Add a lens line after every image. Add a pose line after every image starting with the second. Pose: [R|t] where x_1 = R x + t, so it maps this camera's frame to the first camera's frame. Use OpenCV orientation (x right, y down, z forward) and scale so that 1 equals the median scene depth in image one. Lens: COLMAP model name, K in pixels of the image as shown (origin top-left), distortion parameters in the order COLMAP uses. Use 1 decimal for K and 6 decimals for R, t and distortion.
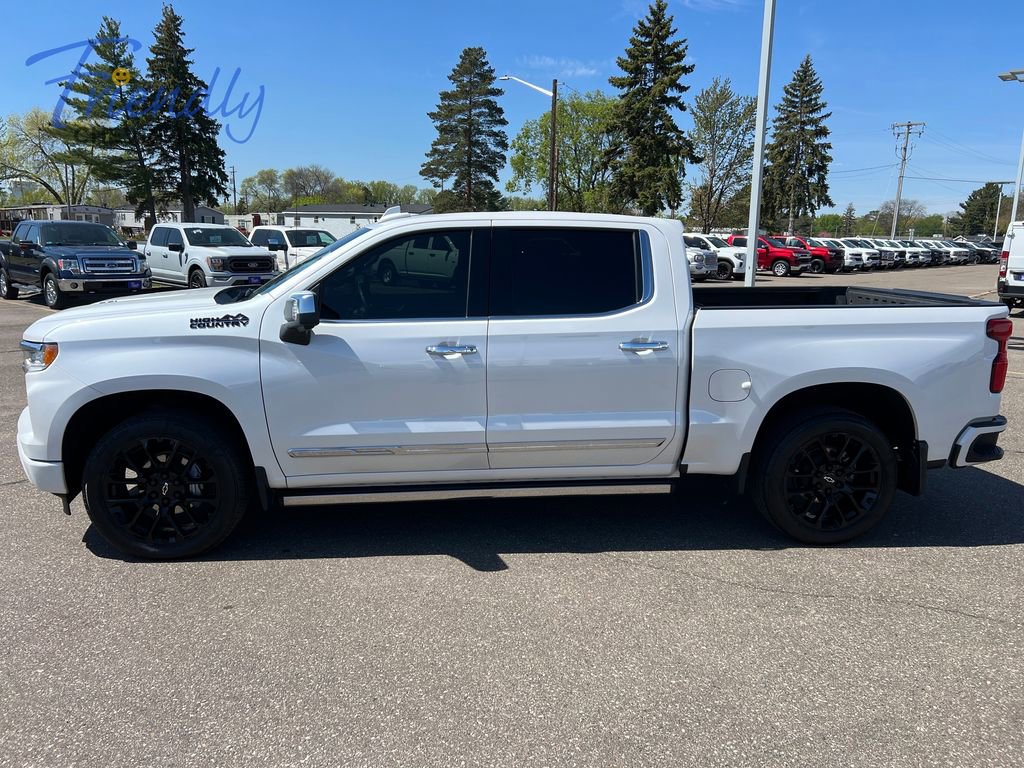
lens RADIAL K [[771.3, 0, 515.1], [0, 771.3, 388.4], [0, 0, 1]] dist [0.072188, -0.086948]
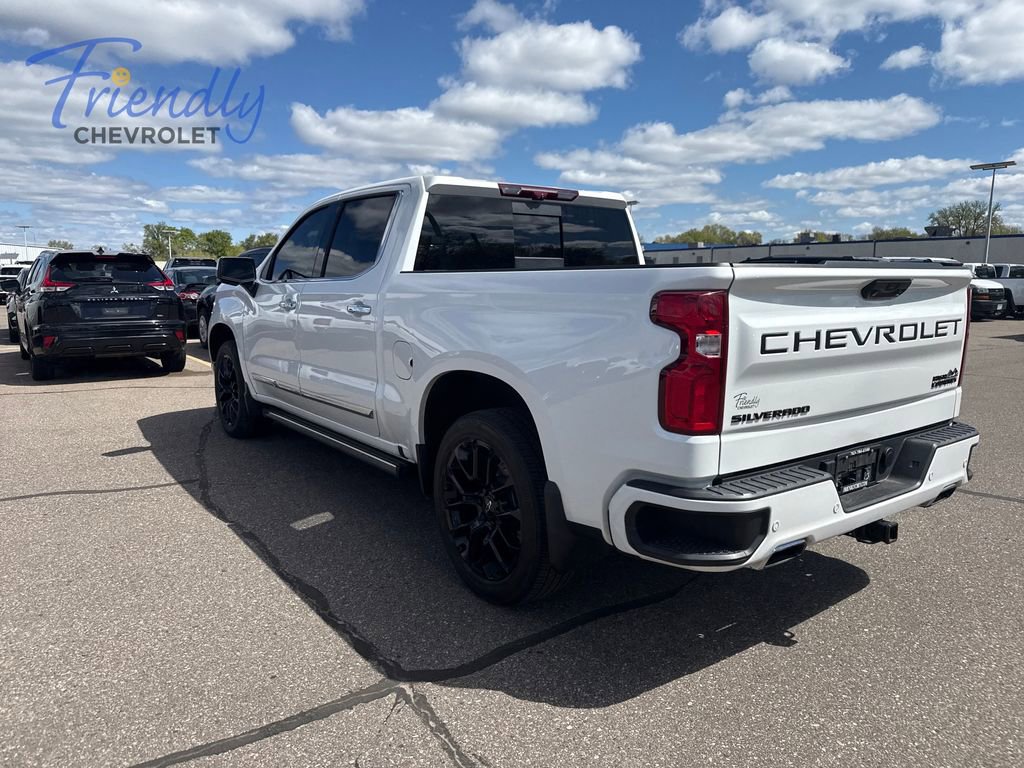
lens RADIAL K [[710.8, 0, 512.0], [0, 710.8, 384.0], [0, 0, 1]] dist [0.029520, -0.004373]
pose [[0.497313, 0.121572, -0.859011, 0.094980], [-0.166993, 0.985032, 0.042728, -0.002871], [0.851348, 0.122199, 0.510171, 0.063461]]
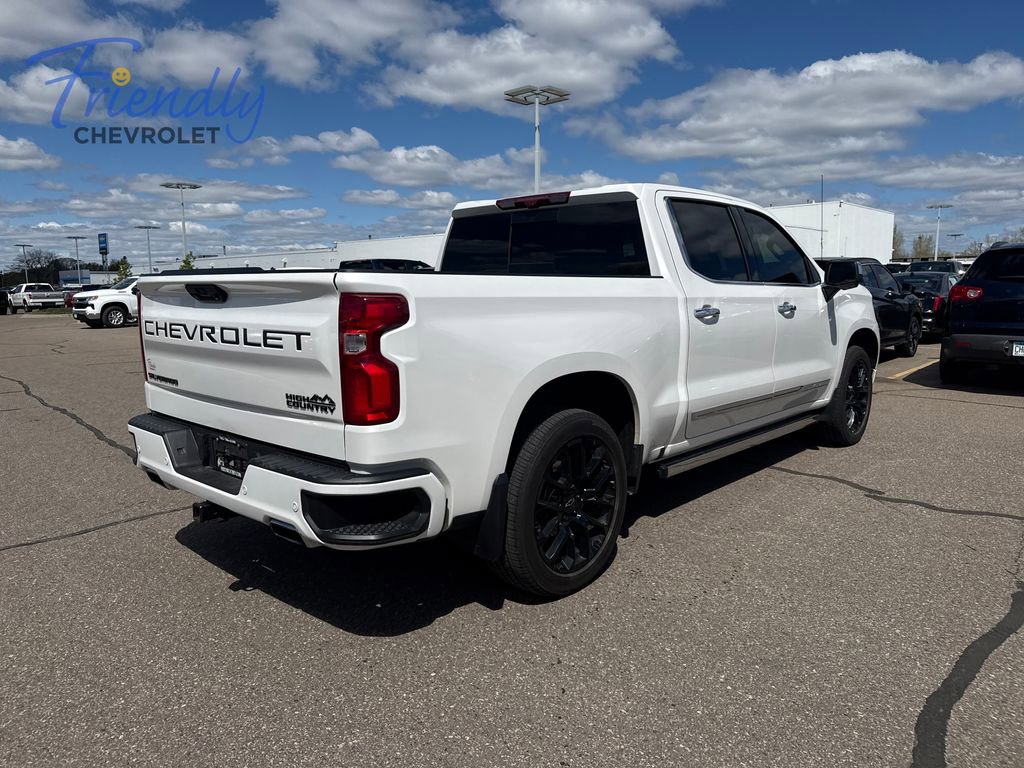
lens RADIAL K [[710.8, 0, 512.0], [0, 710.8, 384.0], [0, 0, 1]] dist [0.029520, -0.004373]
pose [[-0.742547, 0.086958, -0.664125, 0.082514], [-0.132602, 0.952826, 0.273019, -0.026000], [0.656537, 0.290794, -0.695987, 0.181017]]
